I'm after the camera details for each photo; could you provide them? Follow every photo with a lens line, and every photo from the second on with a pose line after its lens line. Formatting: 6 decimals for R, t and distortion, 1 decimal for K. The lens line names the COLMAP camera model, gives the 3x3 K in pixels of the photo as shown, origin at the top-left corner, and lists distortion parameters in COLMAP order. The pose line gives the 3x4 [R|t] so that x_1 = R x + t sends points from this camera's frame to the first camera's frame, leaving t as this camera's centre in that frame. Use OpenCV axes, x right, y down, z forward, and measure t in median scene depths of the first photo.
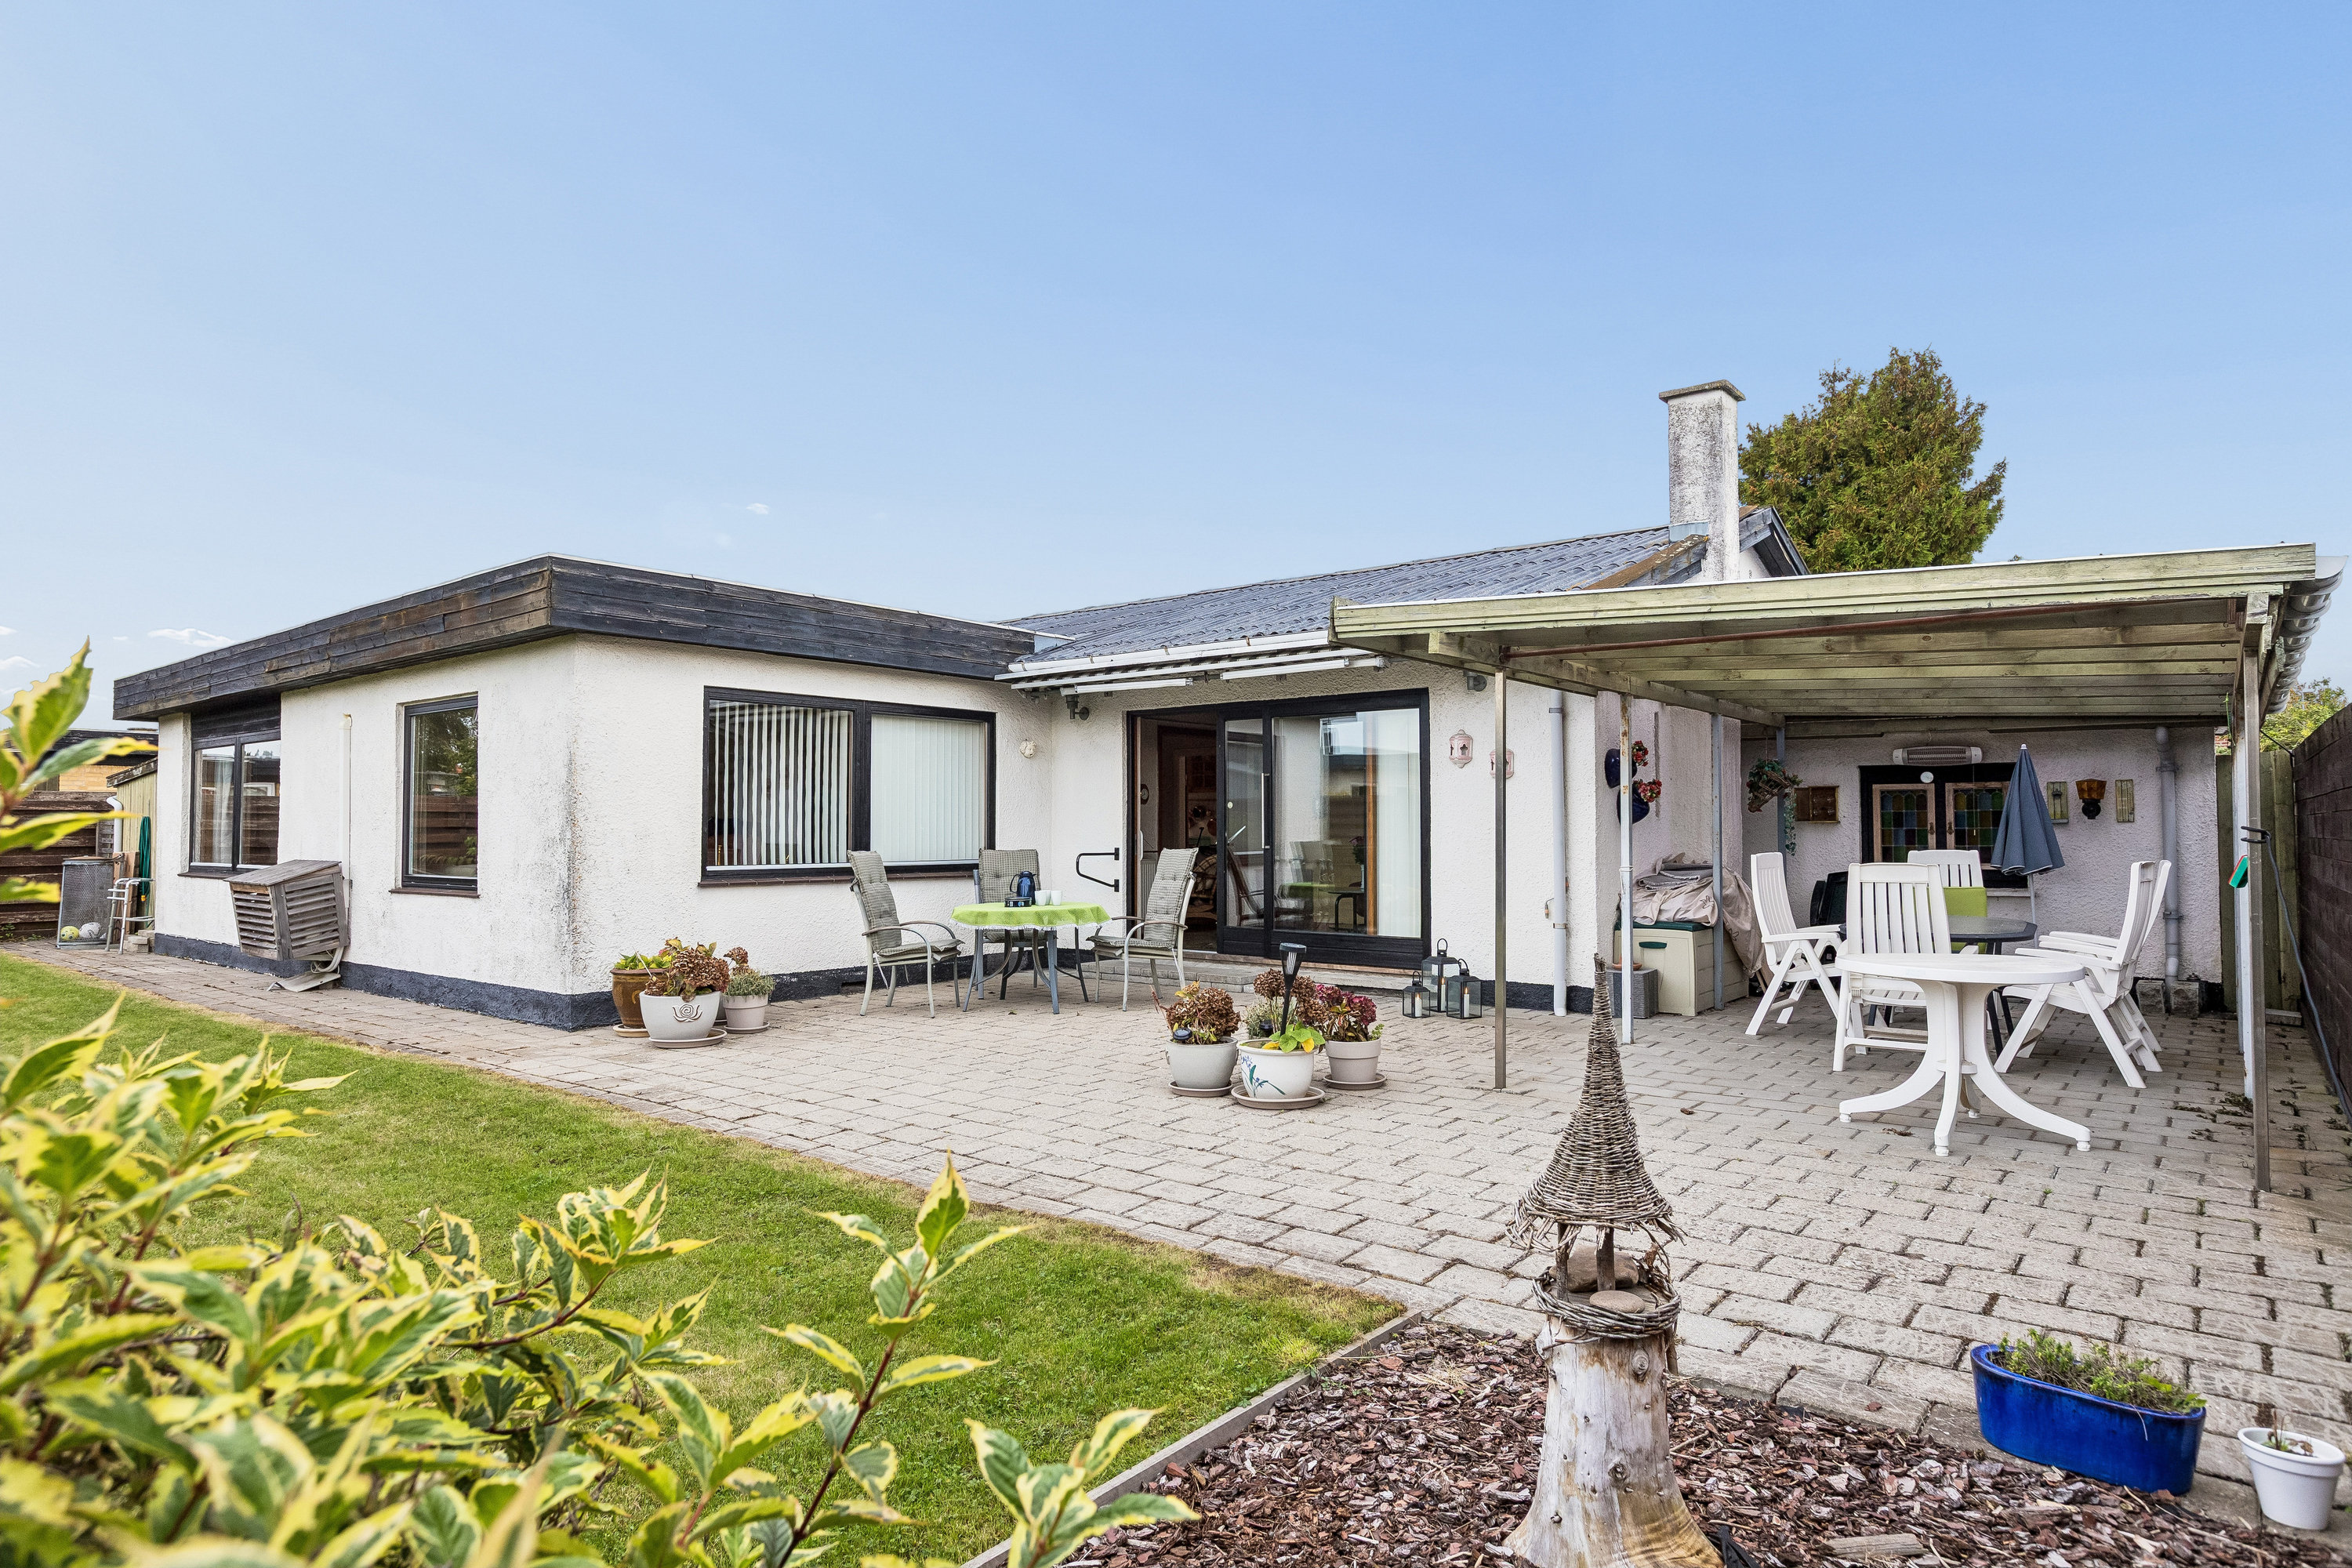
lens RADIAL K [[1328.2, 0, 1176.0], [0, 1328.2, 784.0], [0, 0, 1]] dist [-0.031182, 0.000157]
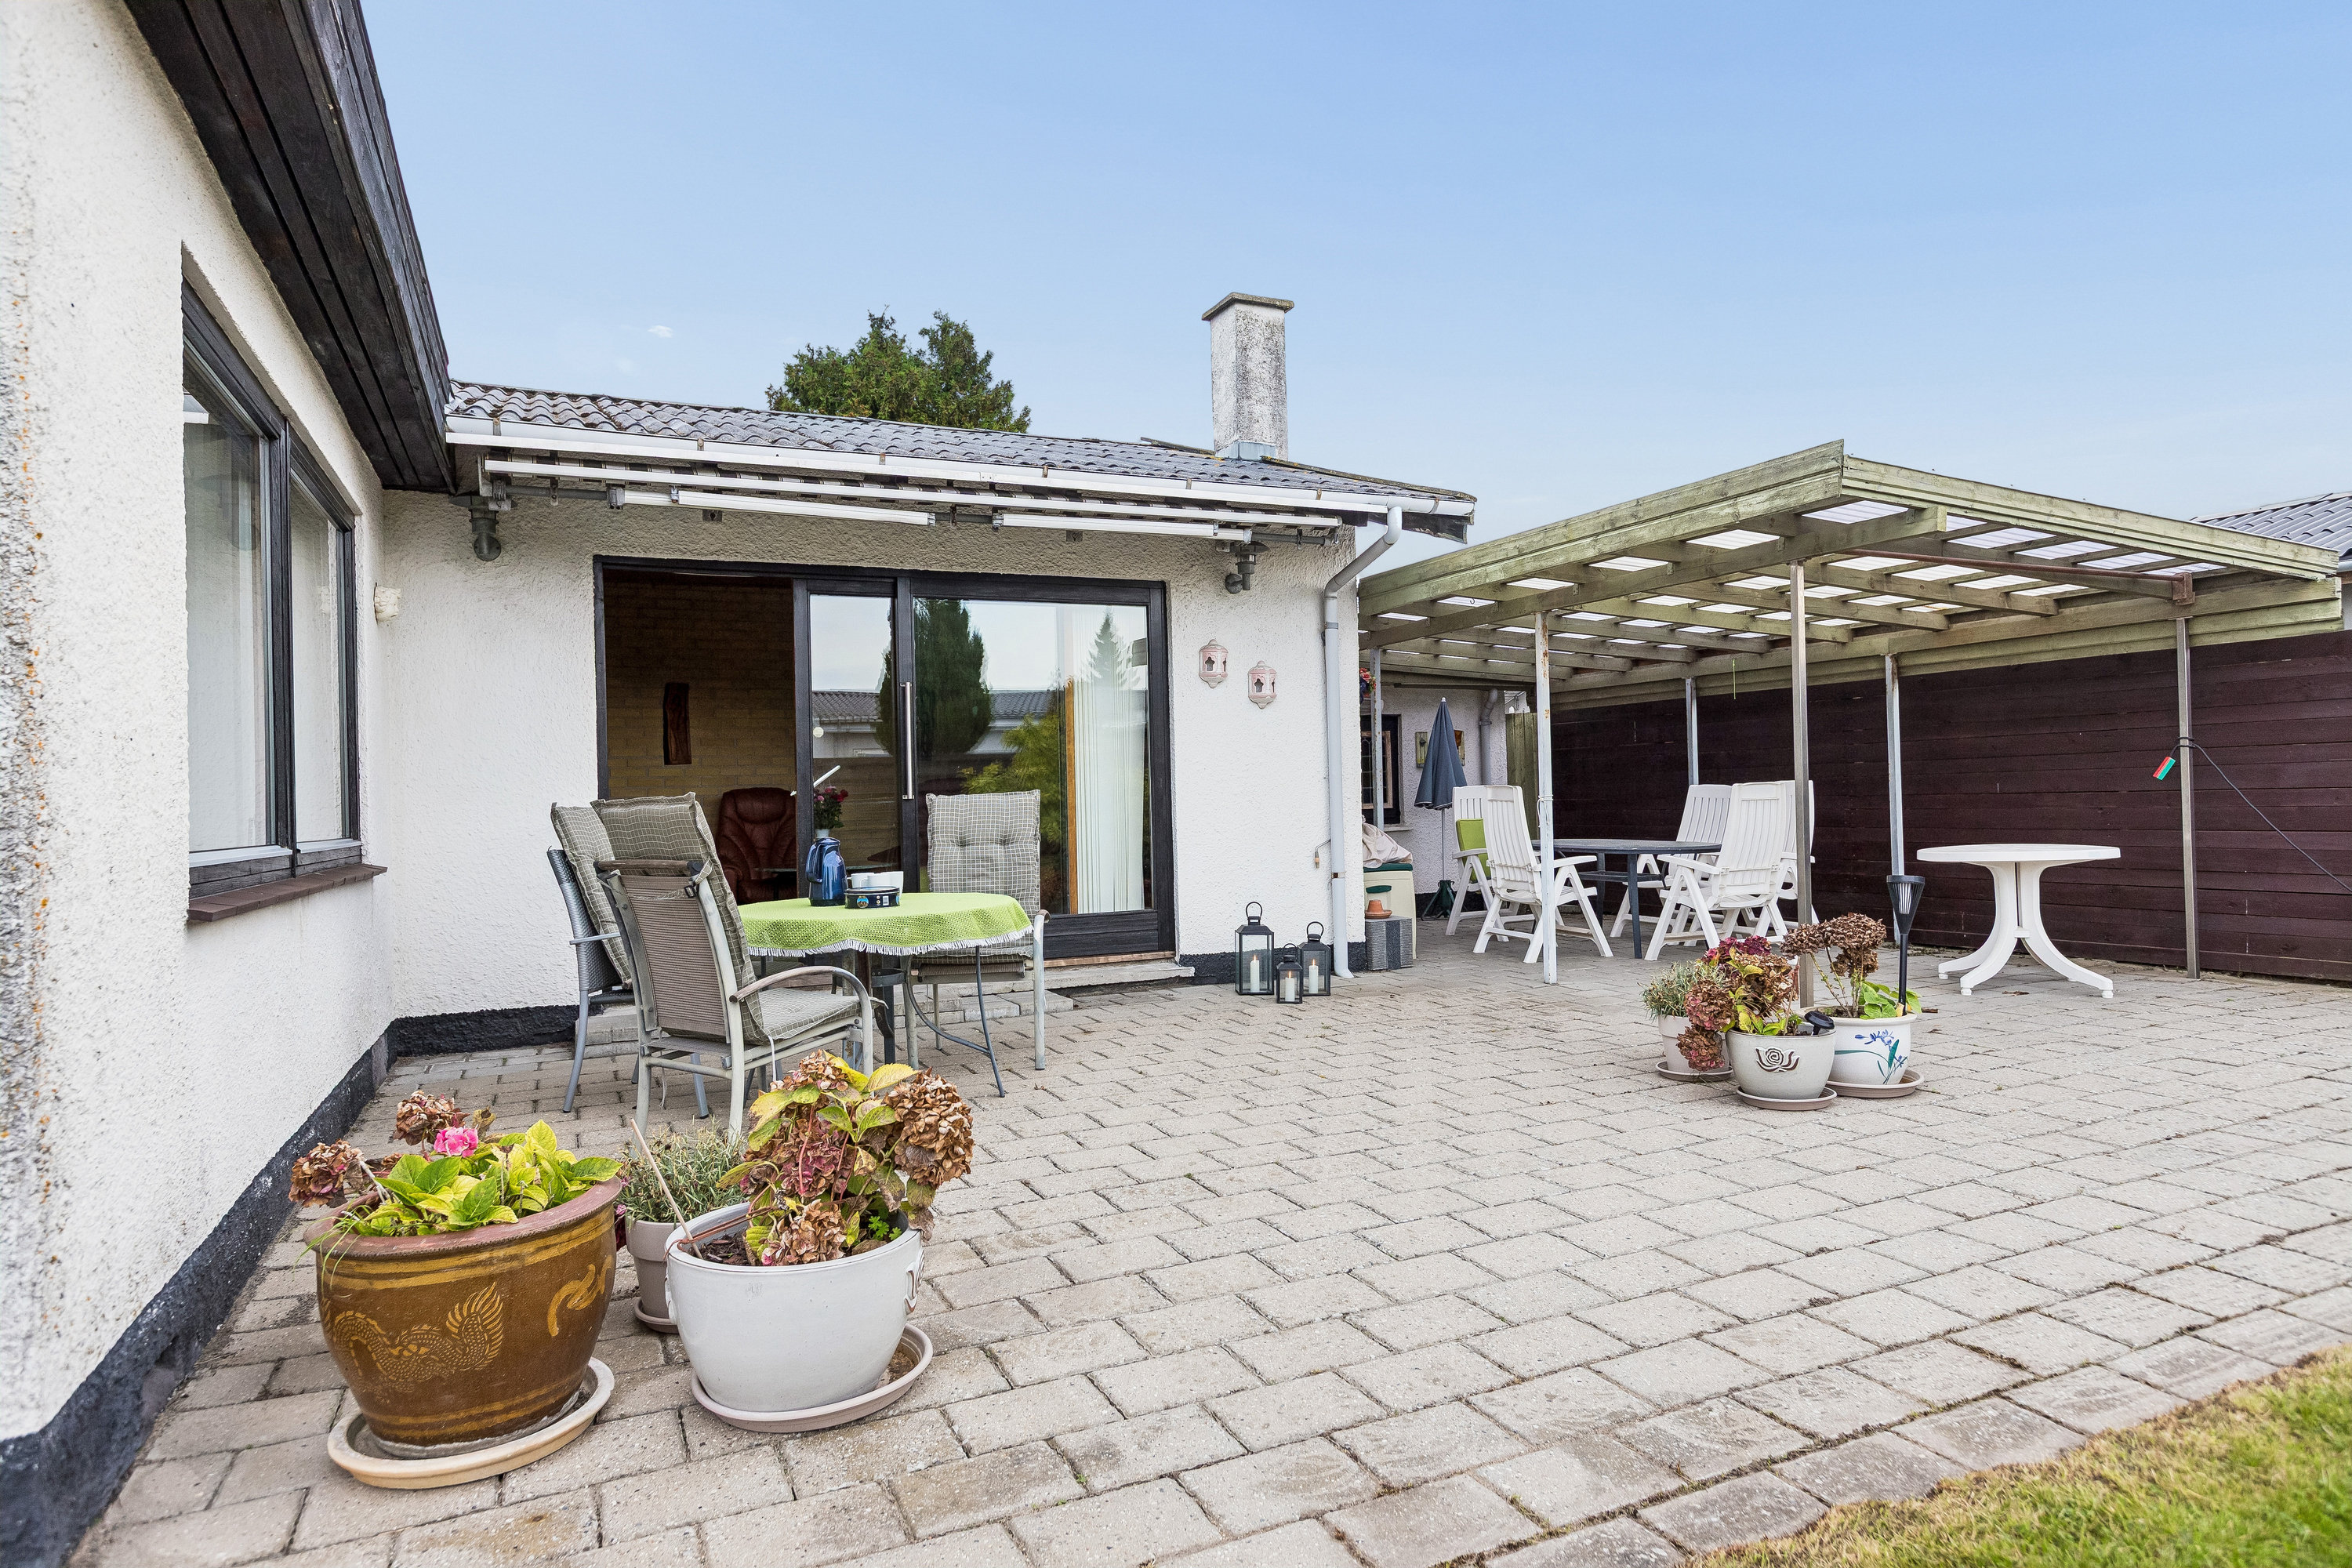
lens RADIAL K [[1328.2, 0, 1176.0], [0, 1328.2, 784.0], [0, 0, 1]] dist [-0.031182, 0.000157]
pose [[0.445321, -0.003138, 0.895366, -0.485181], [-0.010298, 0.999910, 0.008627, 0.037107], [-0.895312, -0.013062, 0.445248, 0.640887]]
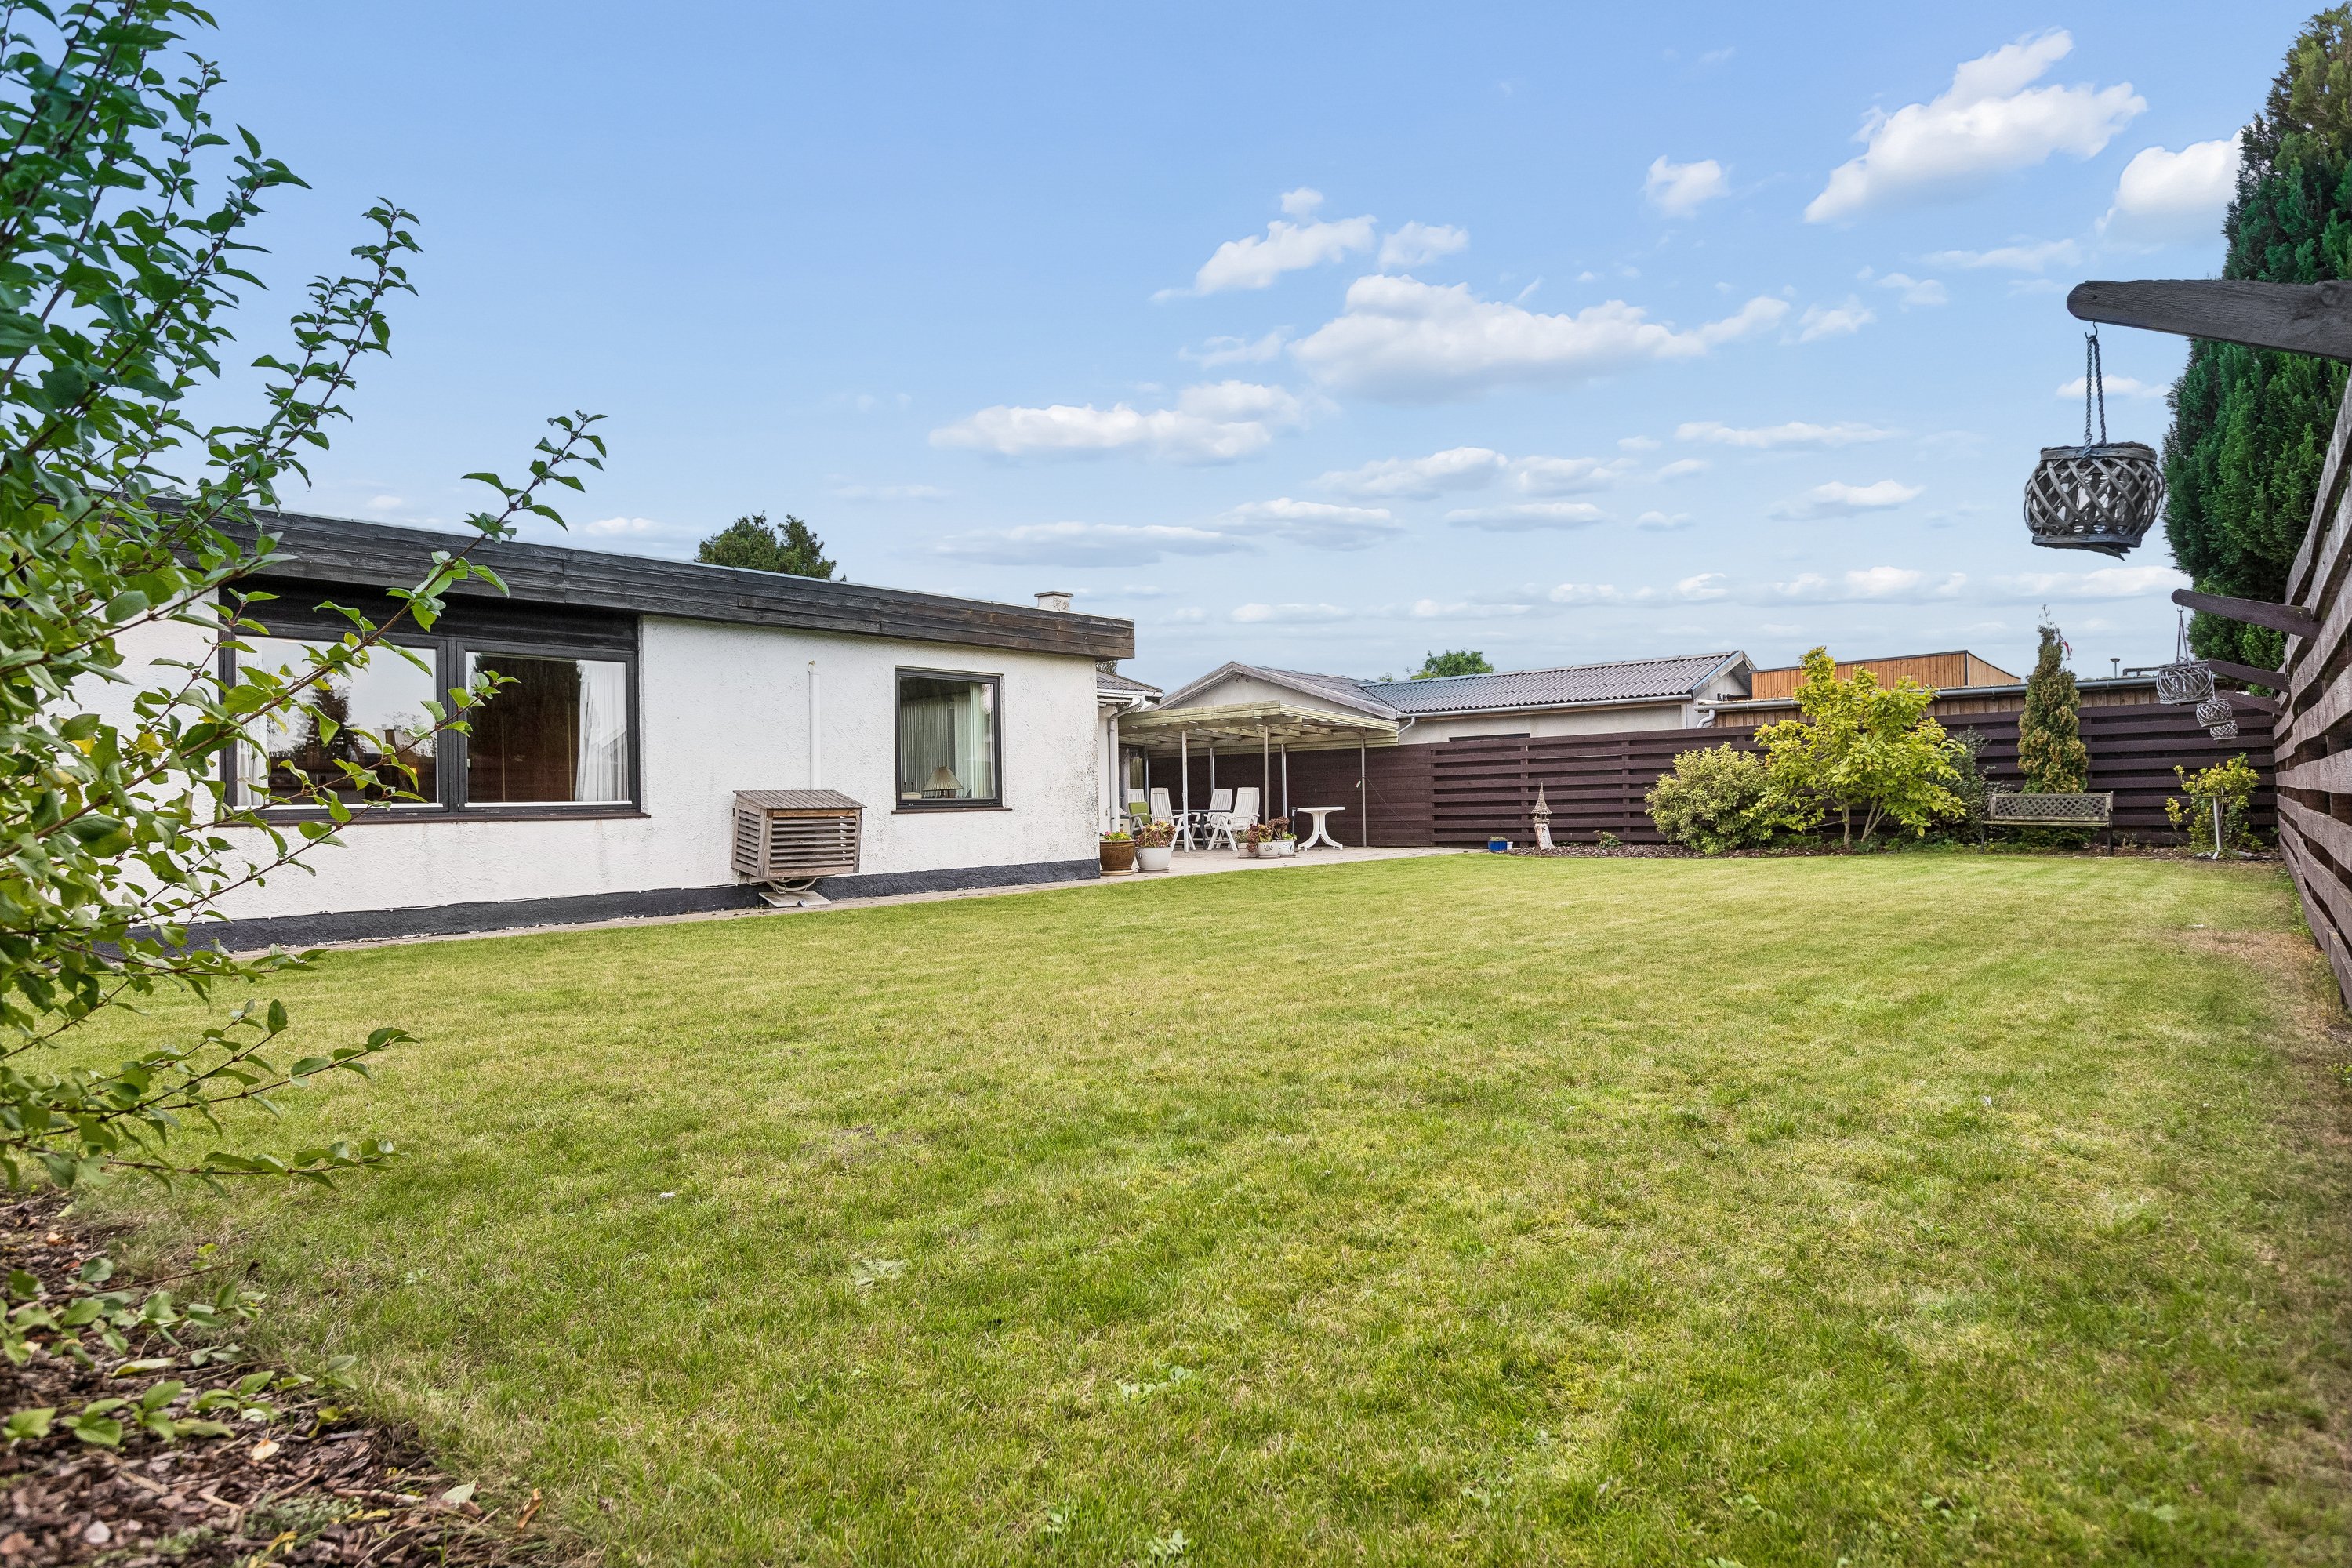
lens RADIAL K [[1328.2, 0, 1176.0], [0, 1328.2, 784.0], [0, 0, 1]] dist [-0.031182, 0.000157]
pose [[0.014561, 0.016938, 0.999751, -2.036718], [-0.019698, 0.999667, -0.016650, 0.076193], [-0.999700, -0.019450, 0.014890, 0.771171]]
